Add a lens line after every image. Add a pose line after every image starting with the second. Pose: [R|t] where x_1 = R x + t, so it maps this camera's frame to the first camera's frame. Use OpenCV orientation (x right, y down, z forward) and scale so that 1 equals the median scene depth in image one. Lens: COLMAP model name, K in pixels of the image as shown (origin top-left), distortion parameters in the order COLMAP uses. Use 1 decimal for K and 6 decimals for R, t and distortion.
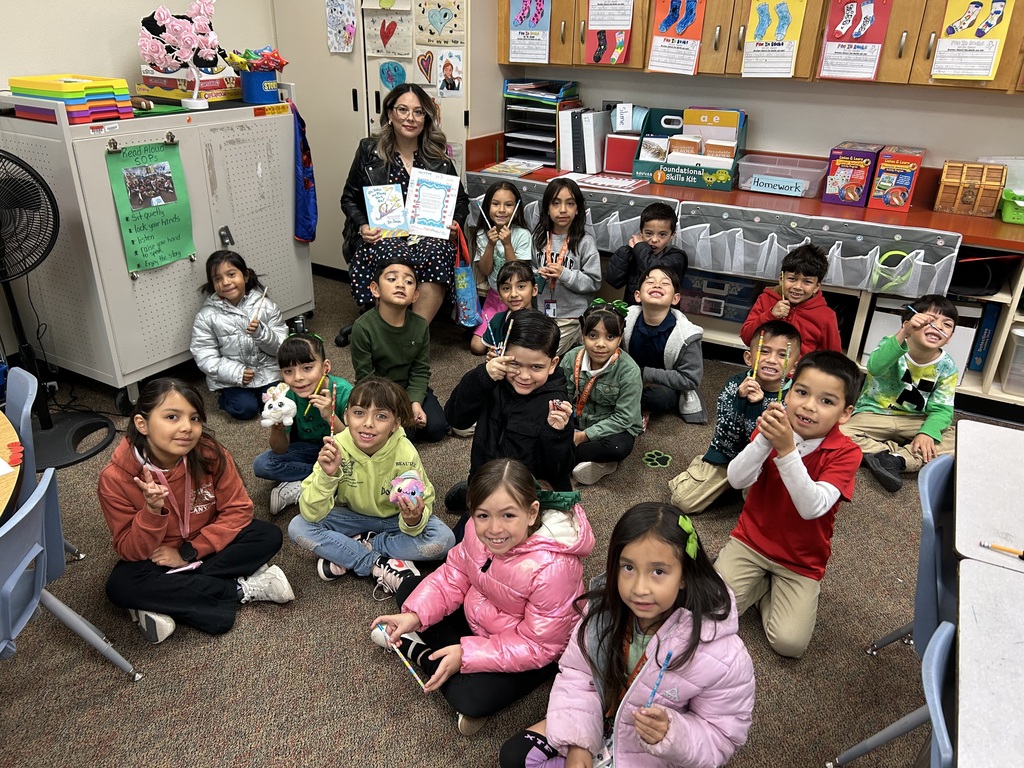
lens RADIAL K [[715.2, 0, 512.0], [0, 715.2, 384.0], [0, 0, 1]] dist [0.049273, -0.054536]
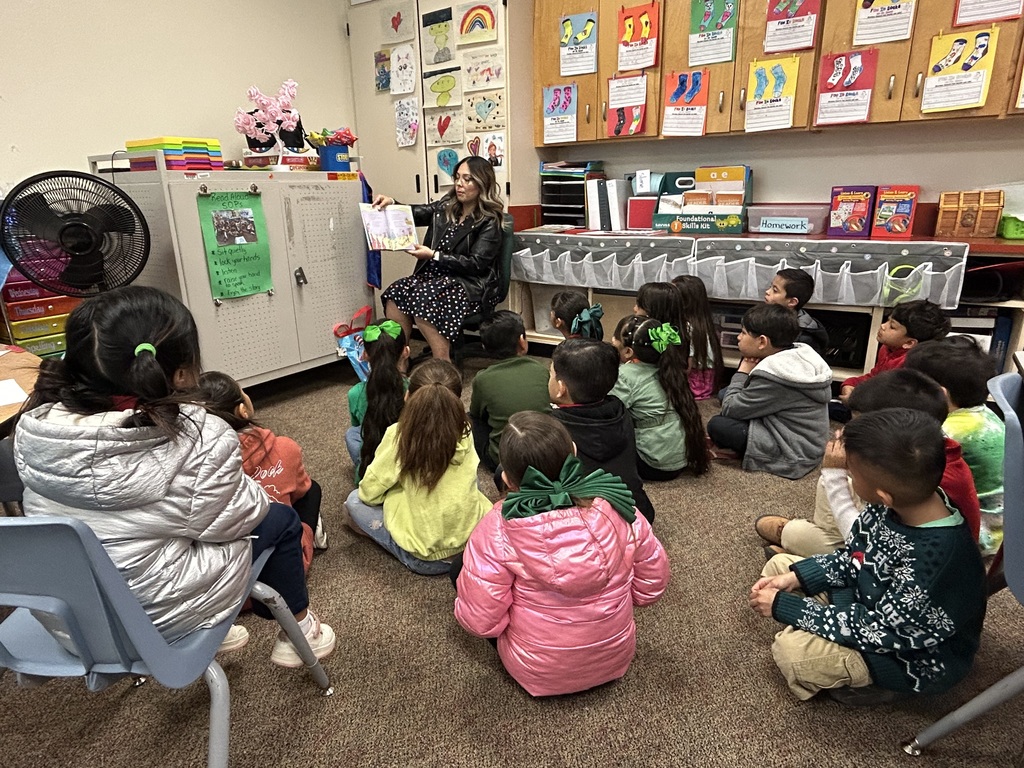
lens RADIAL K [[583.2, 0, 512.0], [0, 583.2, 384.0], [0, 0, 1]] dist [-0.002217, -0.001675]
pose [[0.996099, -0.018495, -0.086280, 0.023647], [0.006509, 0.990524, -0.137184, 0.096689], [0.087999, 0.136088, 0.986781, 0.115518]]
